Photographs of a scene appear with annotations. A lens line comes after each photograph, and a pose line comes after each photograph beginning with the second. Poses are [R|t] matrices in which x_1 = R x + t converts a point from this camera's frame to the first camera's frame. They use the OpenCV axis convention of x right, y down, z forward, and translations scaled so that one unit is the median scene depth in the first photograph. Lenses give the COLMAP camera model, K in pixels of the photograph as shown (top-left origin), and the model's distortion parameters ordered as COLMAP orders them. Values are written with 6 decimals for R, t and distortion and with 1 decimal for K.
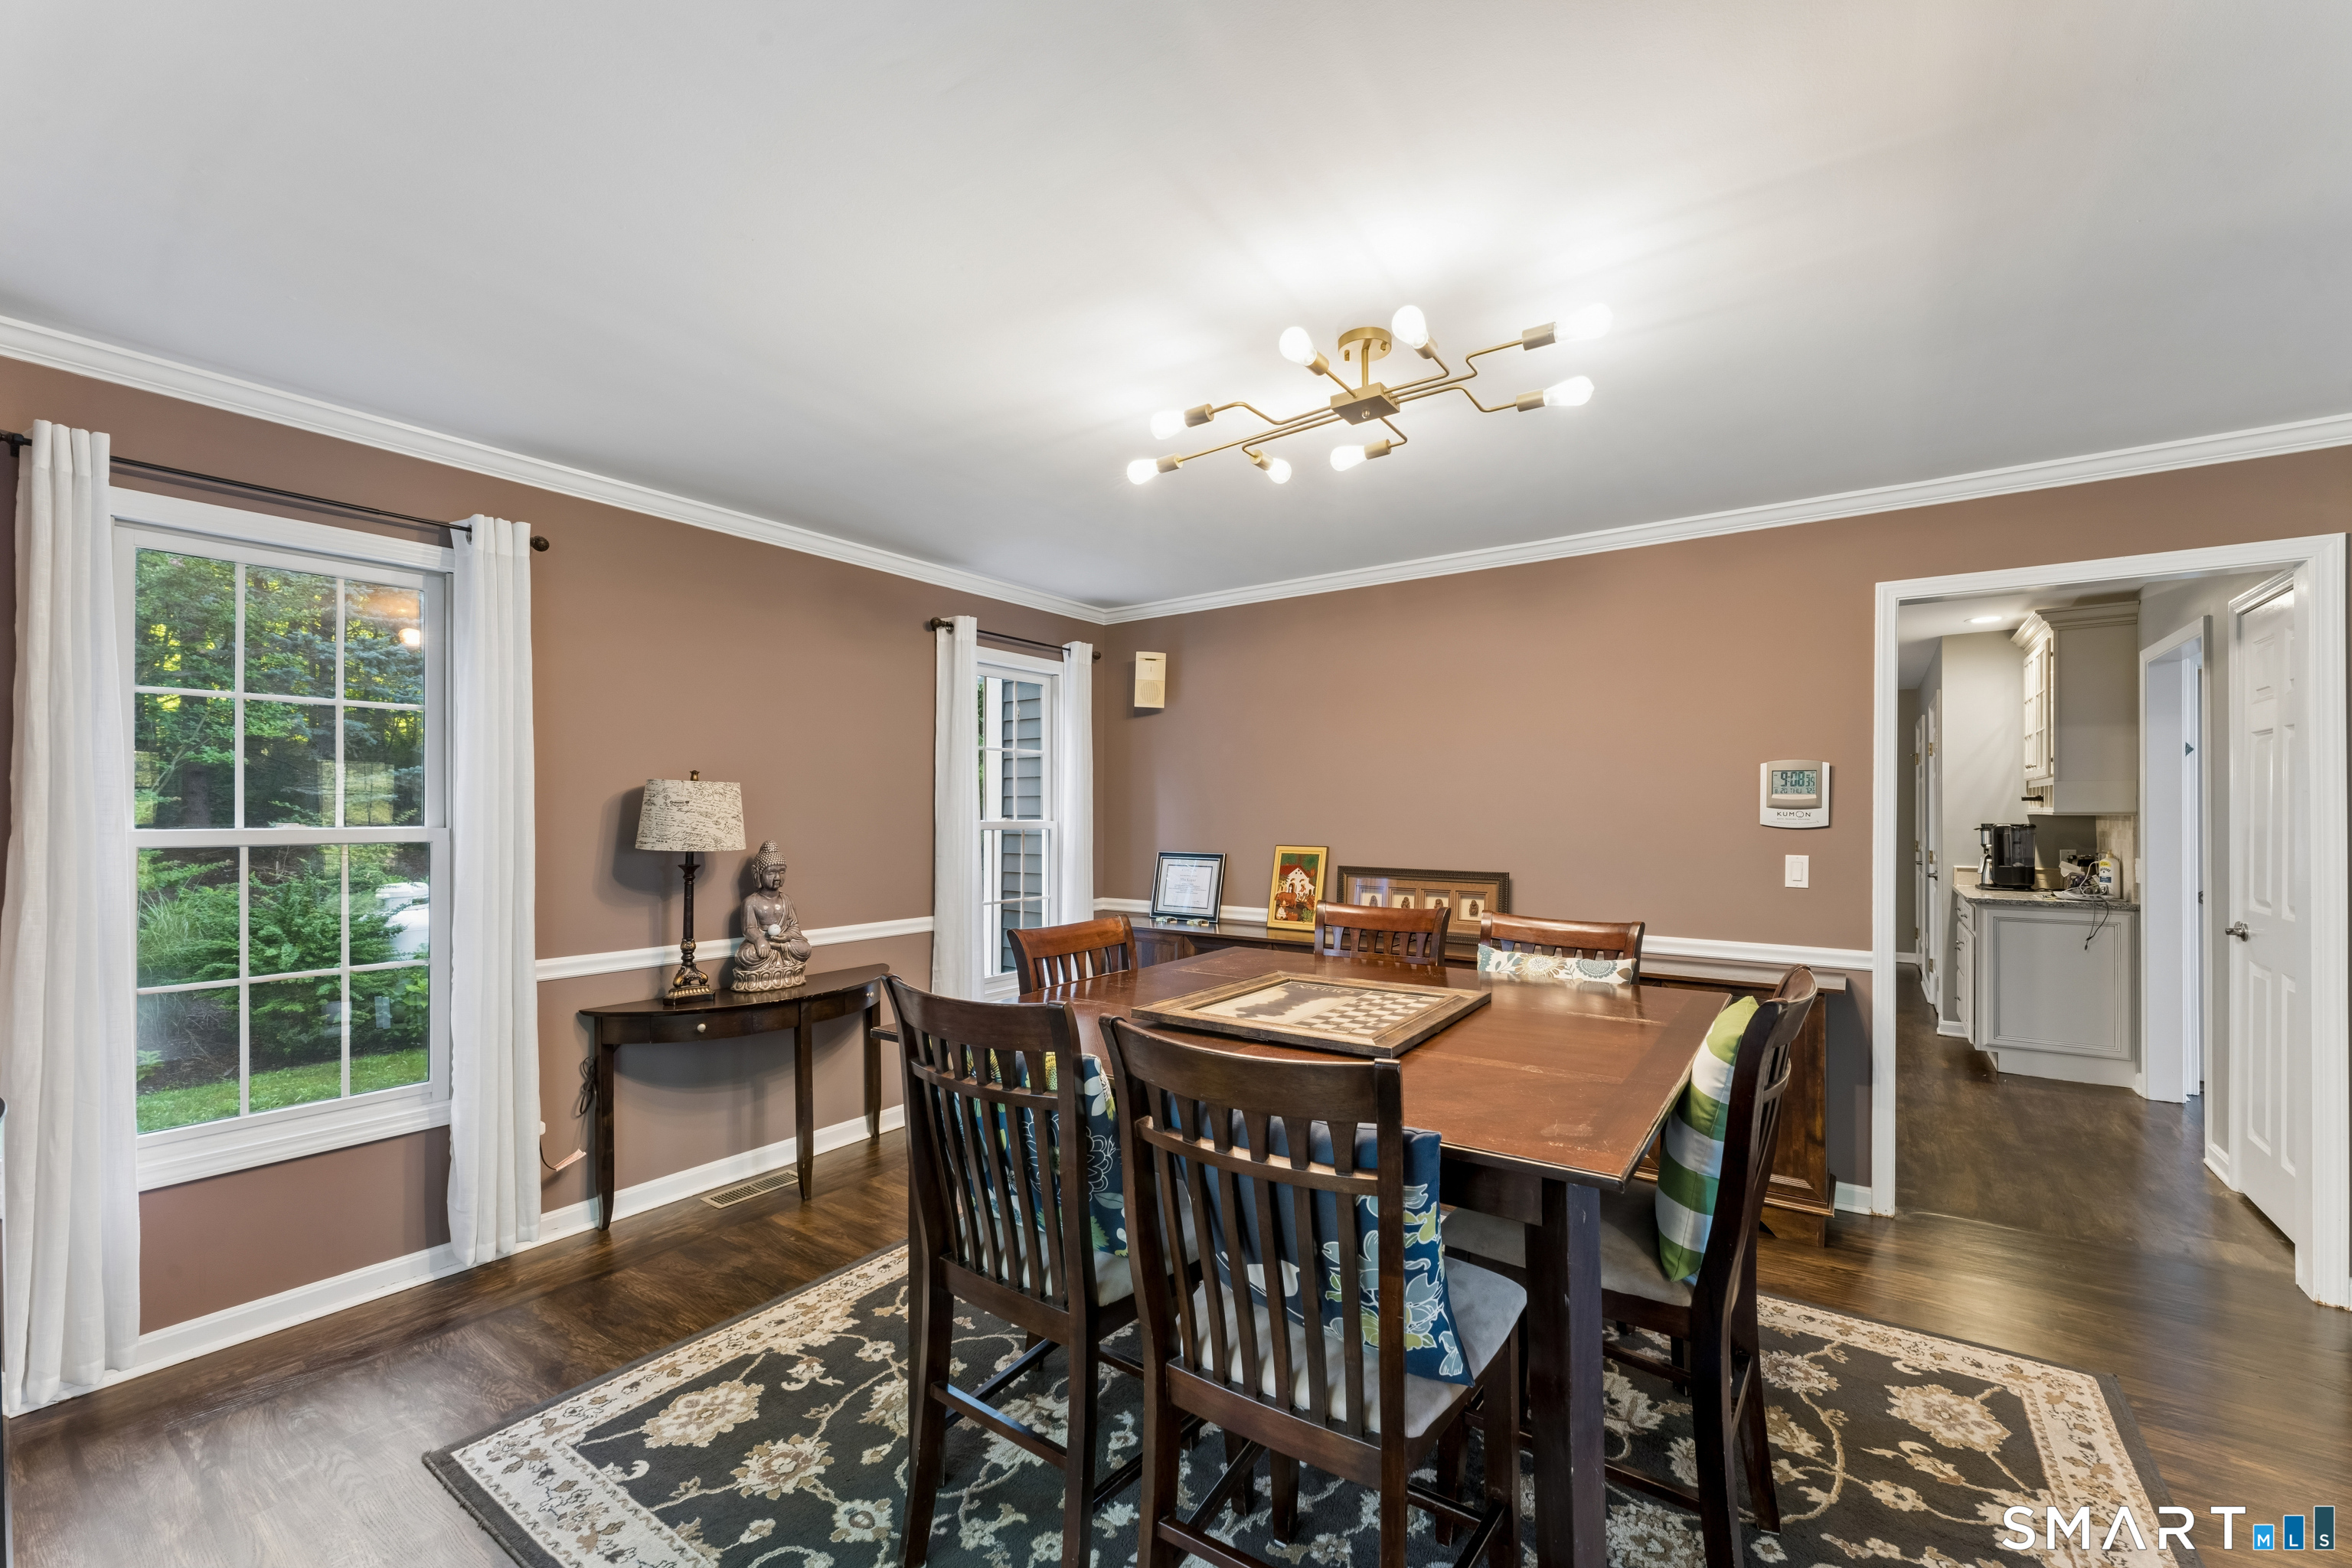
lens RADIAL K [[964.8, 0, 1176.0], [0, 964.8, 784.0], [0, 0, 1]] dist [-0.000370, 0.000116]
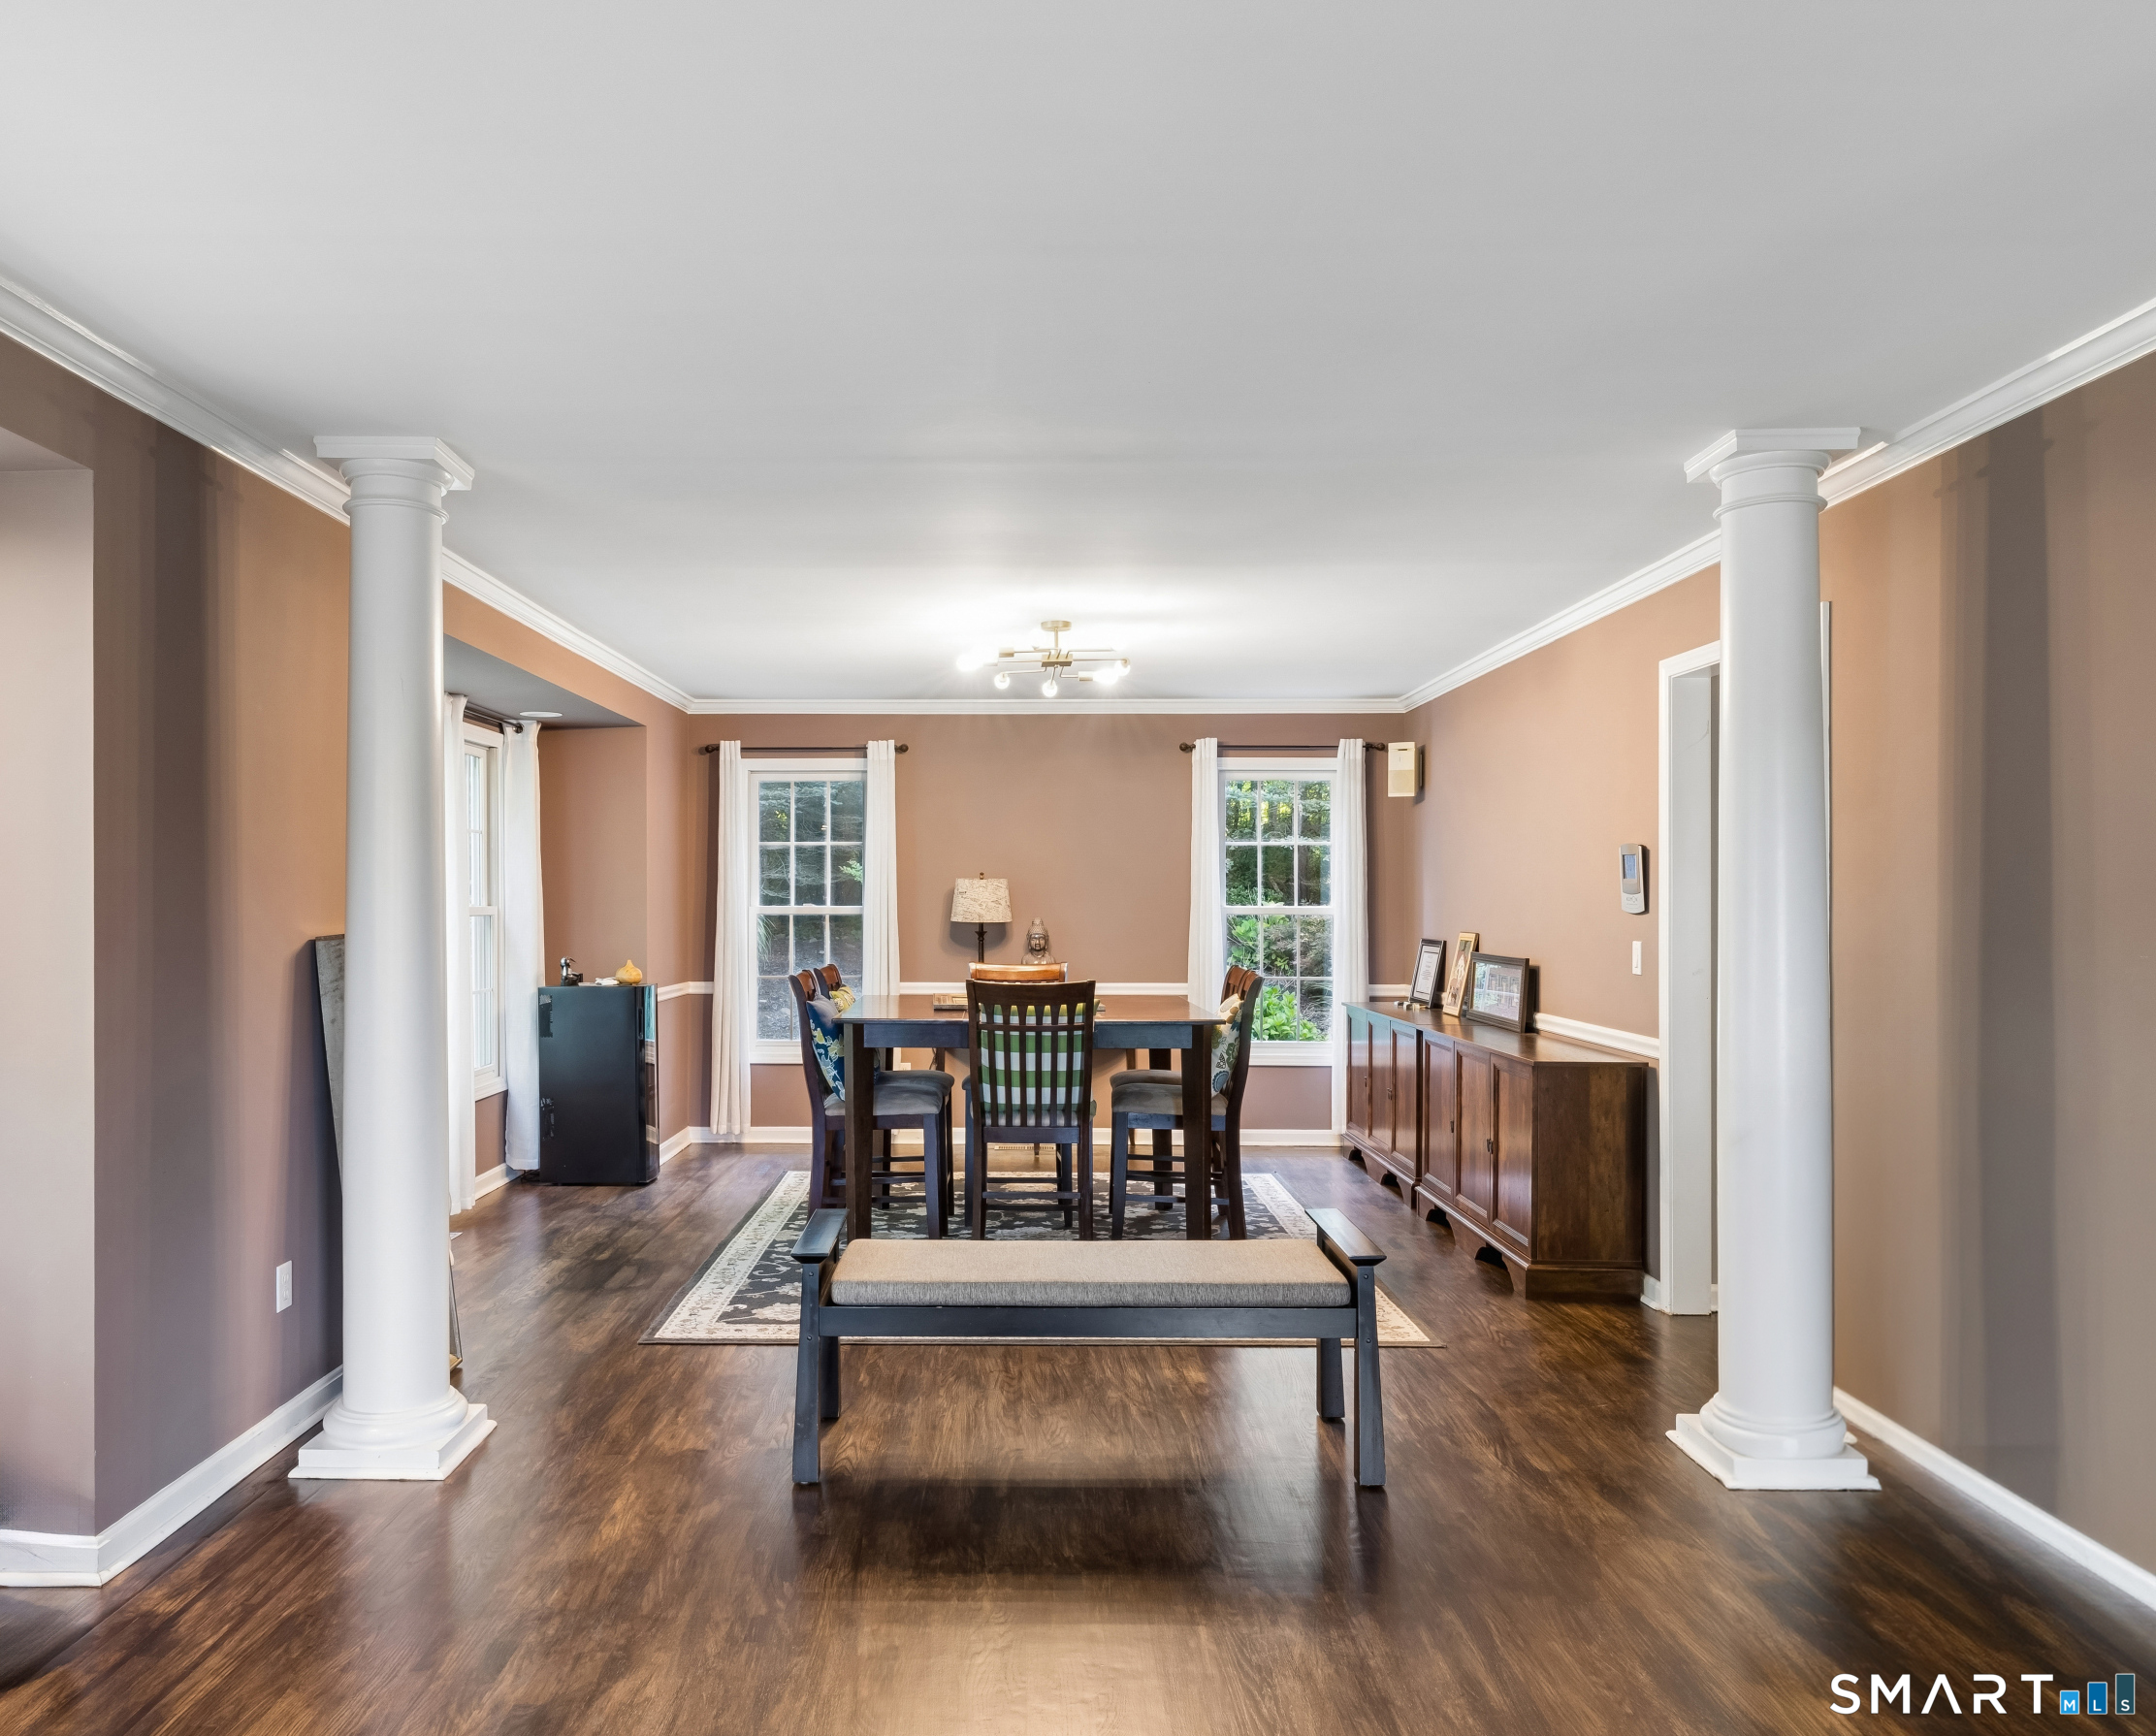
lens RADIAL K [[1581.7, 0, 1071.9], [0, 1581.7, 898.9], [0, 0, 1]] dist [-0.006674, -0.001325]
pose [[0.585172, 0.000764, -0.810909, 1.874440], [0.025465, 0.999489, 0.019318, -0.017823], [0.810509, -0.031954, 0.584854, -0.459287]]
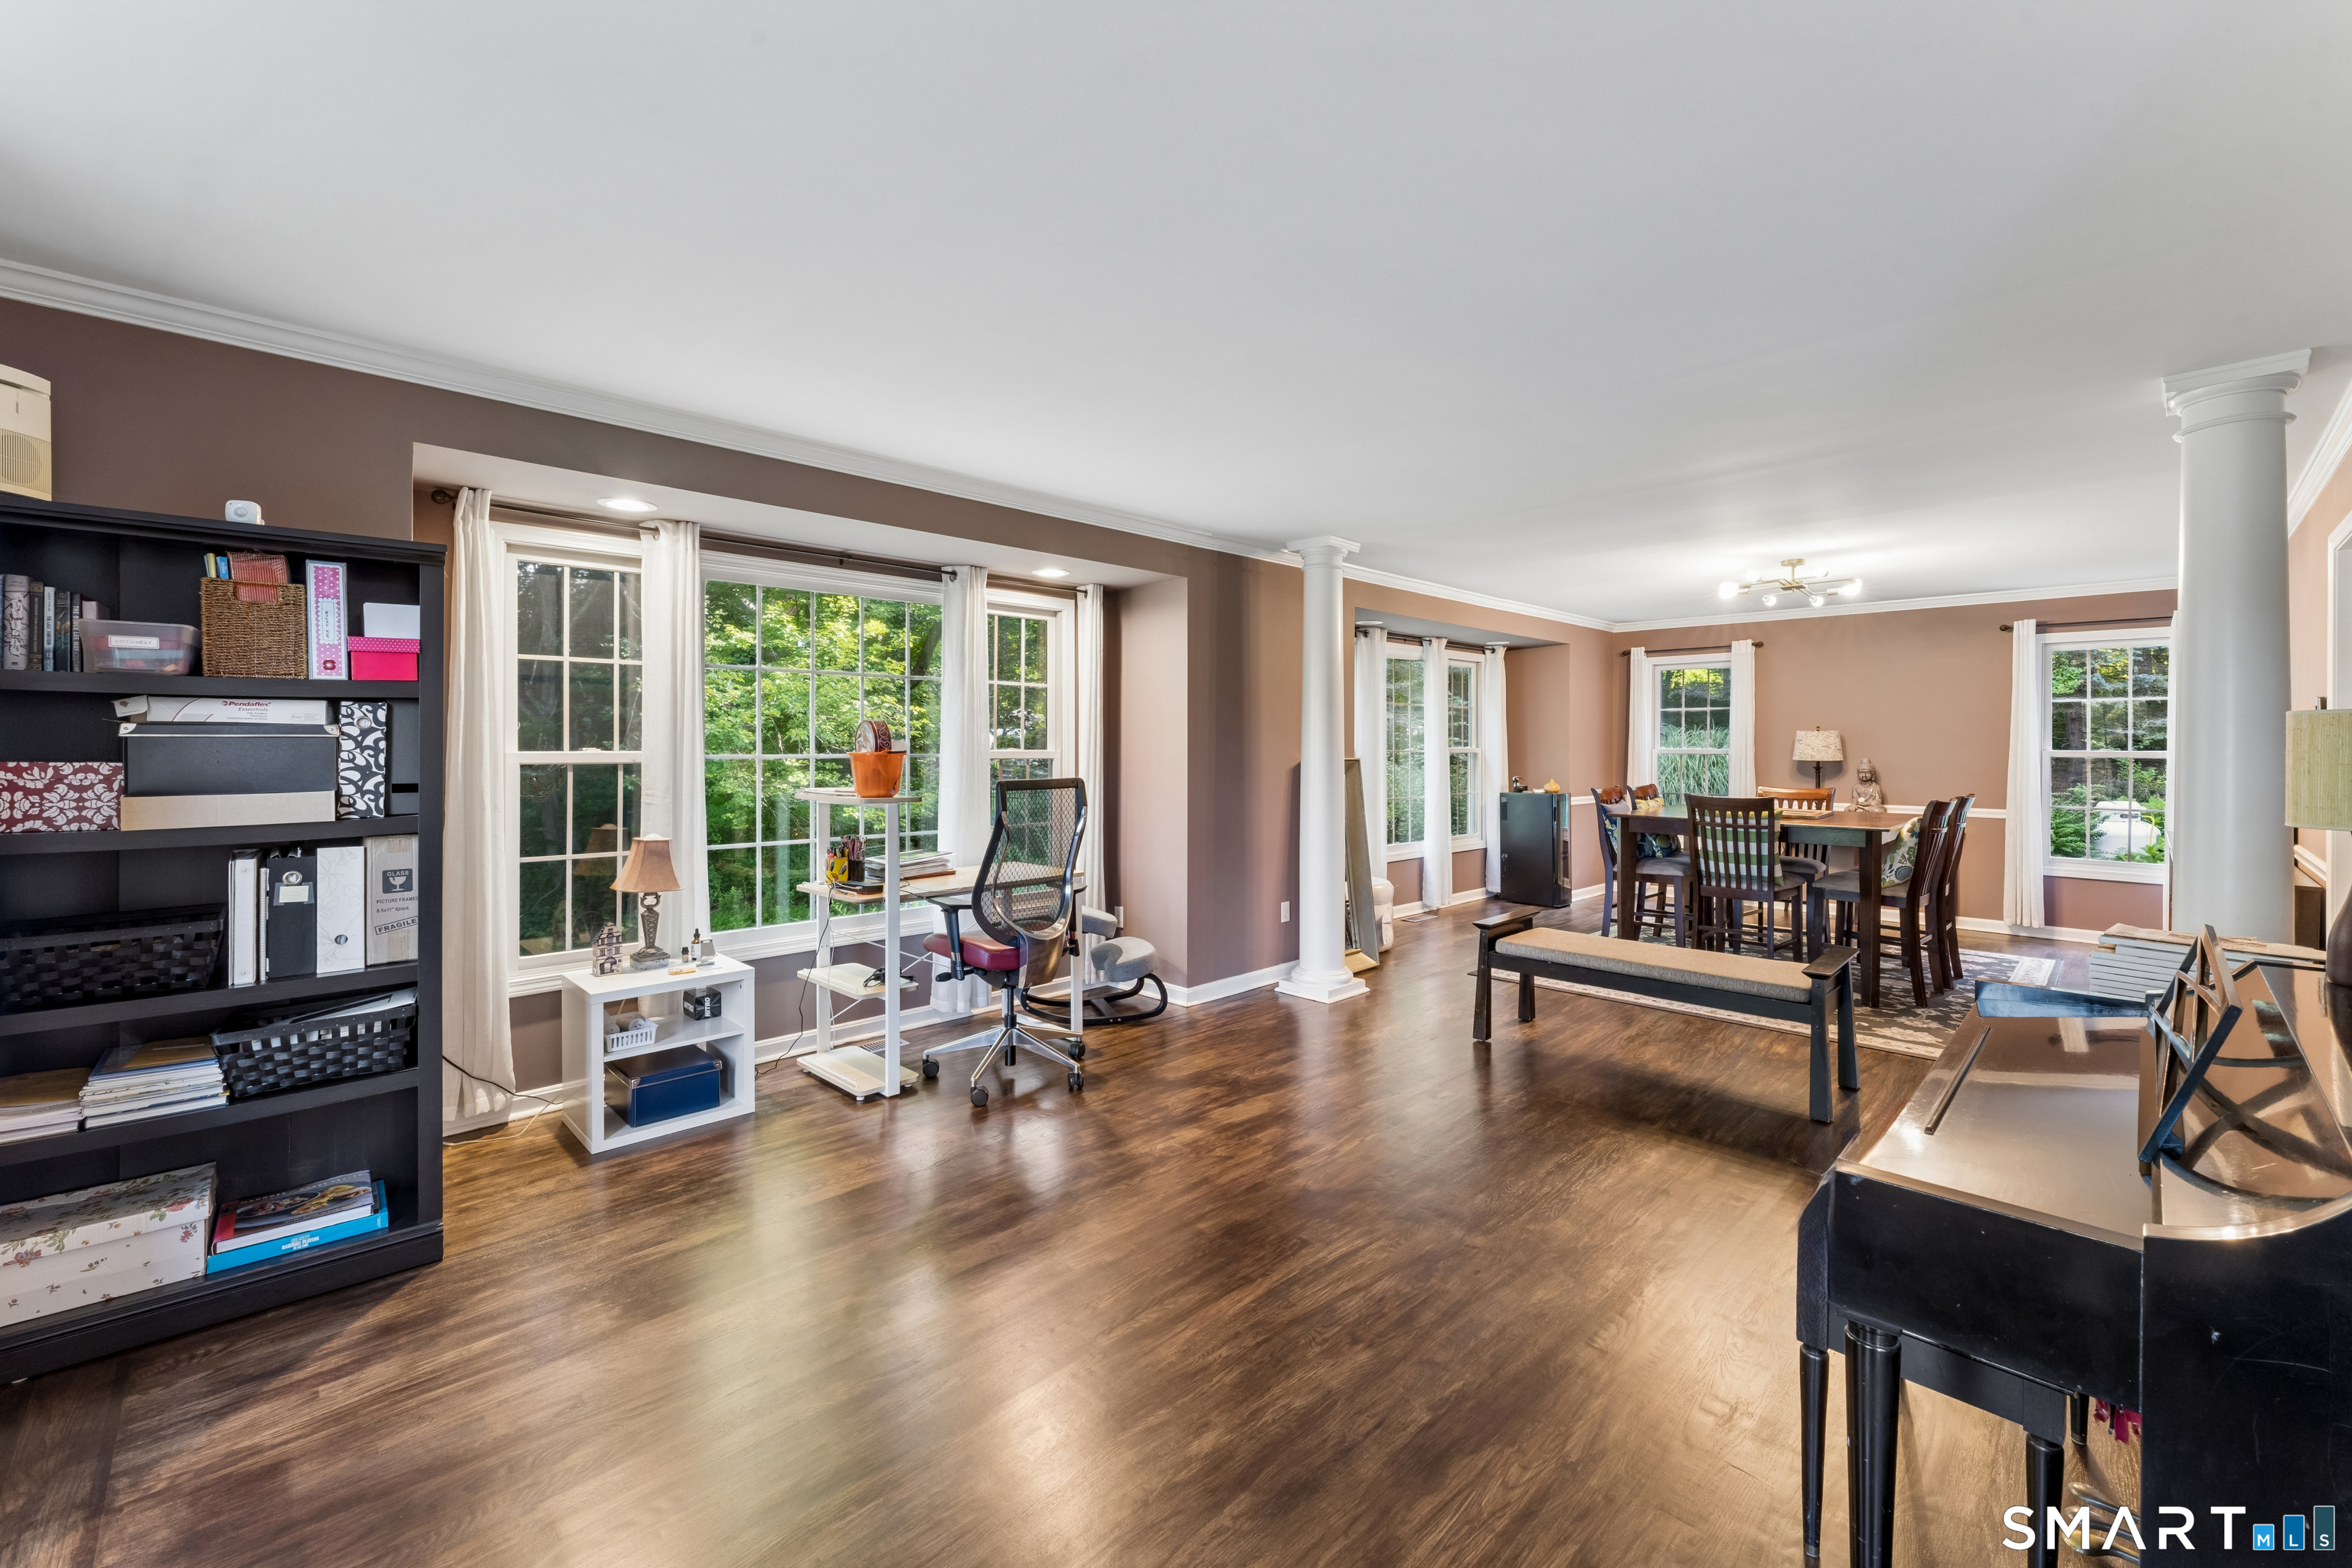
lens RADIAL K [[970.2, 0, 1171.7], [0, 970.2, 744.7], [0, 0, 1]] dist [0.000149, -0.000223]
pose [[-0.162307, 0.001511, -0.986739, 2.246345], [0.029522, 0.999559, -0.003326, -0.007958], [0.986299, -0.029670, -0.162280, -0.176494]]
